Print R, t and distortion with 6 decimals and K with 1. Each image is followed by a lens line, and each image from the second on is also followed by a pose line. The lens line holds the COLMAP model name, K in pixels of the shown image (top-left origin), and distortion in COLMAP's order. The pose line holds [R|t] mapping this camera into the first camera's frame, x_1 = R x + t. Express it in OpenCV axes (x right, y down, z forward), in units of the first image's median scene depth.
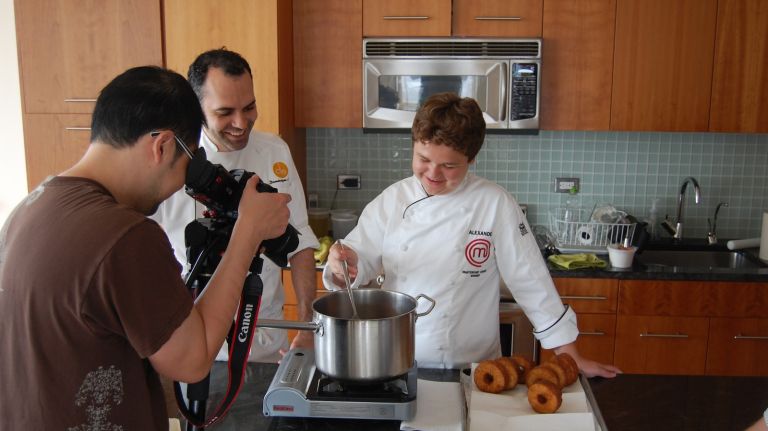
lens RADIAL K [[773.4, 0, 383.5], [0, 773.4, 215.5], [0, 0, 1]] dist [-0.055164, 0.000000]
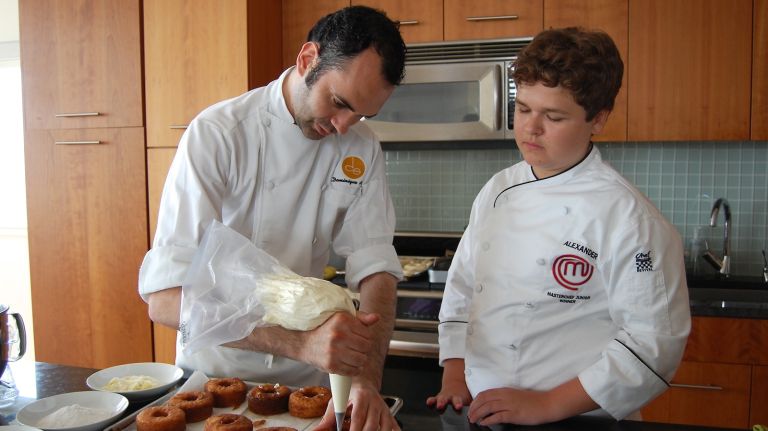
lens RADIAL K [[681.6, 0, 379.3], [0, 681.6, 218.9], [0, 0, 1]] dist [-0.067266, 0.003600]
pose [[0.977369, 0.008027, -0.211390, 0.189435], [-0.031472, 0.993677, -0.107777, 0.066970], [0.209188, 0.111991, 0.971441, 0.231273]]
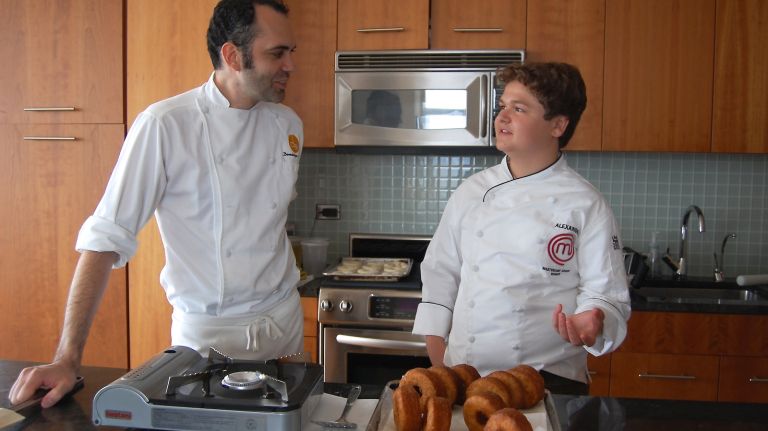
lens RADIAL K [[681.6, 0, 381.8], [0, 681.6, 217.3], [0, 0, 1]] dist [-0.067266, 0.003600]
pose [[0.998107, 0.015320, -0.059562, 0.084097], [-0.022543, 0.992207, -0.122545, 0.075874], [0.057221, 0.123655, 0.990674, 0.201322]]
